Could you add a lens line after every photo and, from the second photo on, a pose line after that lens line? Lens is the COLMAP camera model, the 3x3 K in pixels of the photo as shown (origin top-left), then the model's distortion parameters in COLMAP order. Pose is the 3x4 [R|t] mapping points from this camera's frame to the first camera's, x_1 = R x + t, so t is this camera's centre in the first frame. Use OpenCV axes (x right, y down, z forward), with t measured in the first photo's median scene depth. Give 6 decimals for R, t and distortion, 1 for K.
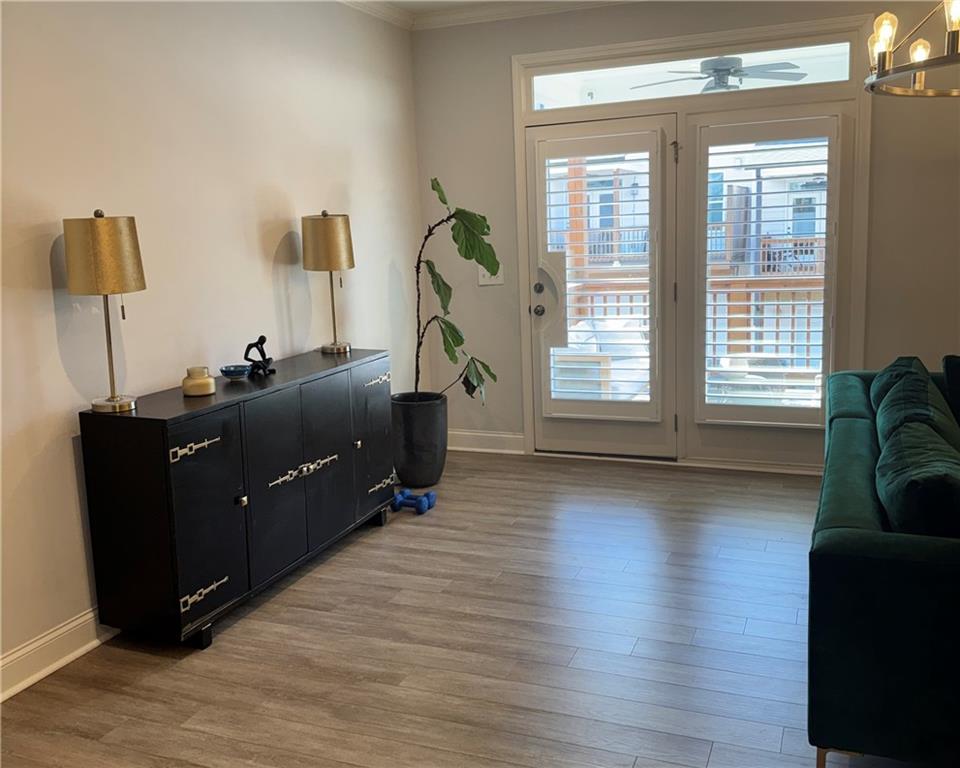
lens RADIAL K [[883.3, 0, 480.0], [0, 883.3, 384.0], [0, 0, 1]] dist [0.167435, -0.352958]
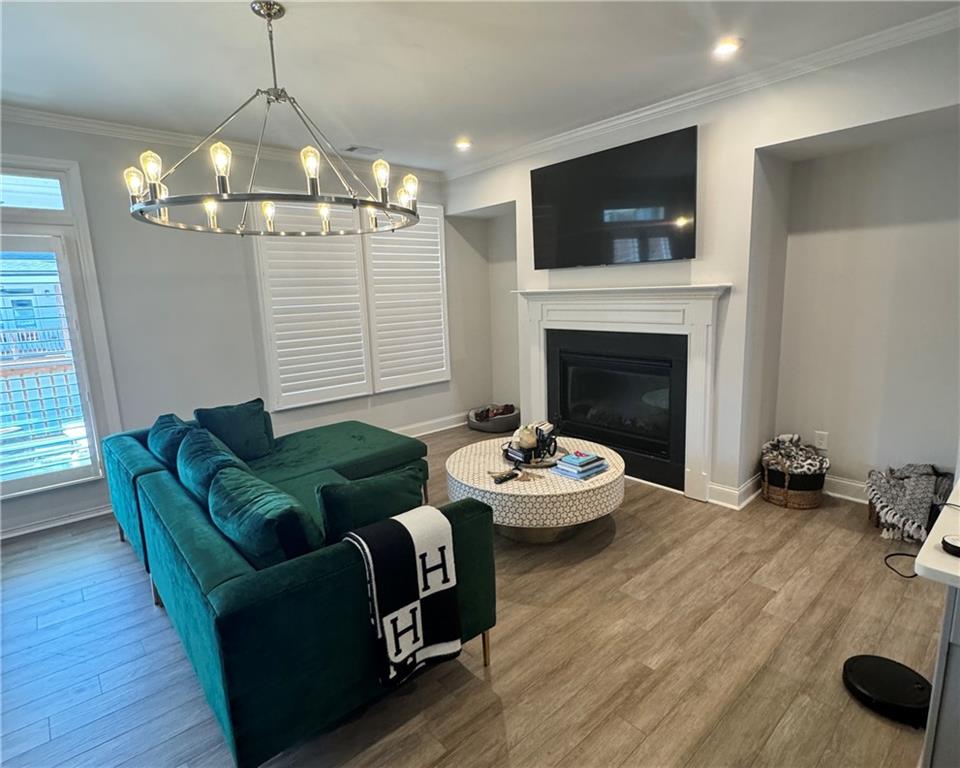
lens RADIAL K [[509.6, 0, 481.9], [0, 509.6, 383.0], [0, 0, 1]] dist [-0.003715, 0.000712]
pose [[0.439885, -0.130721, 0.888489, -0.004197], [0.172405, 0.983239, 0.059304, -0.040604], [-0.881350, 0.127093, 0.455049, 0.200883]]
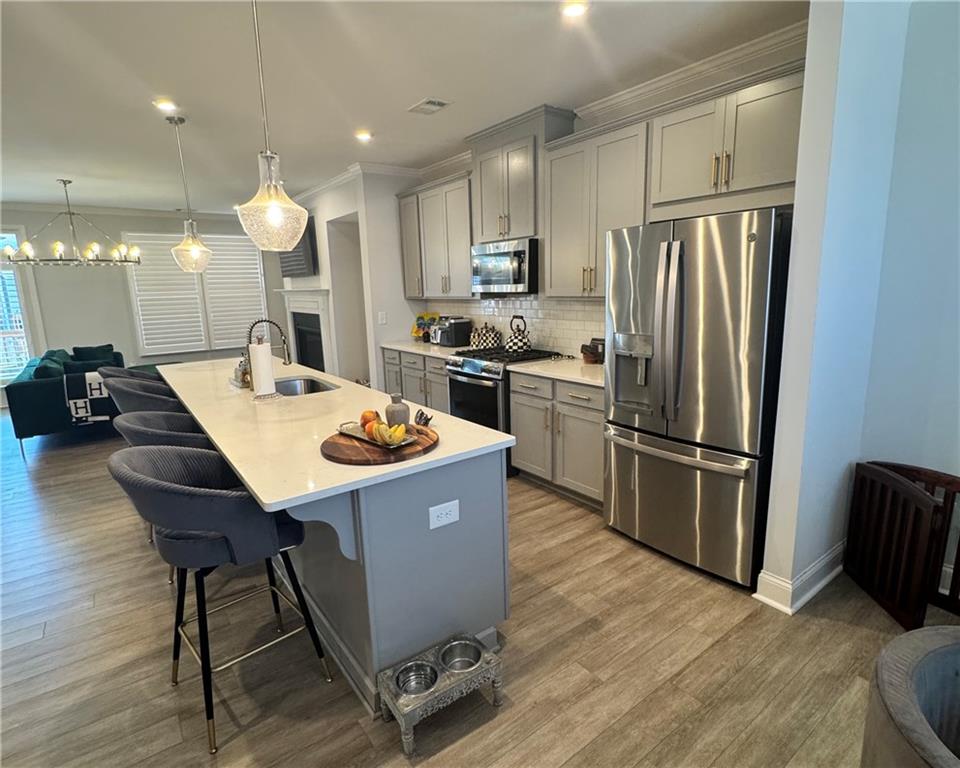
lens RADIAL K [[509.6, 0, 481.9], [0, 509.6, 383.0], [0, 0, 1]] dist [-0.003715, 0.000712]
pose [[0.514173, -0.135062, 0.846986, -0.224794], [0.157484, 0.985601, 0.061564, 0.189231], [-0.843105, 0.101732, 0.528039, -1.001132]]
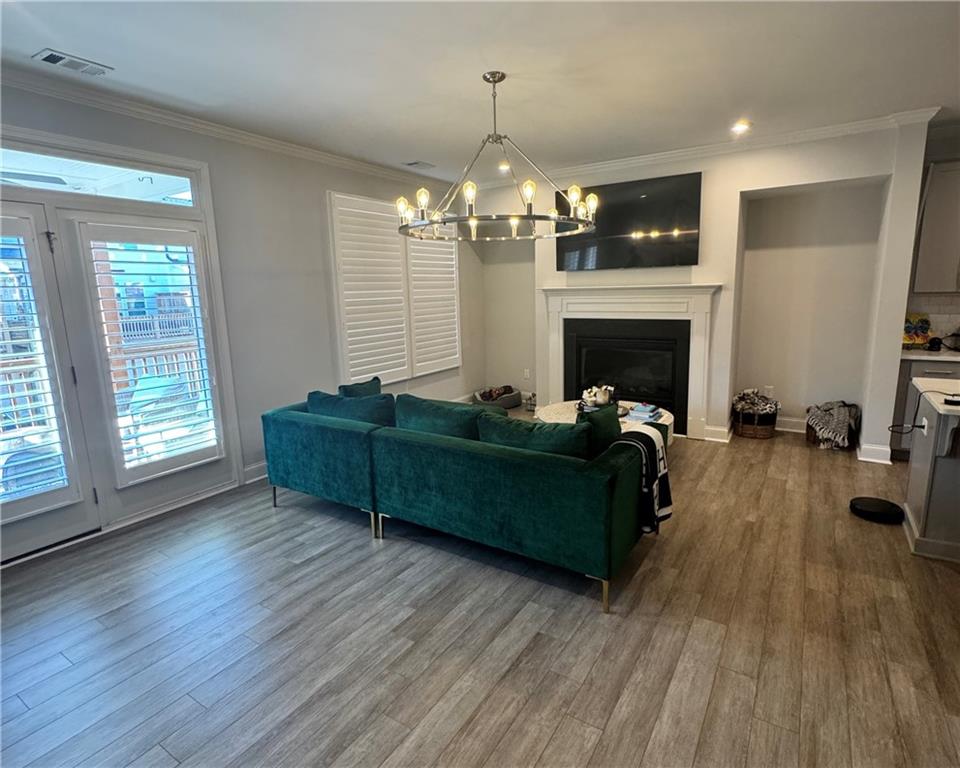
lens RADIAL K [[509.6, 0, 481.9], [0, 509.6, 383.0], [0, 0, 1]] dist [-0.003715, 0.000712]
pose [[0.182140, -0.140577, 0.973172, -0.347421], [0.189706, 0.976156, 0.105502, -0.083740], [-0.964799, 0.165400, 0.204465, 0.525407]]
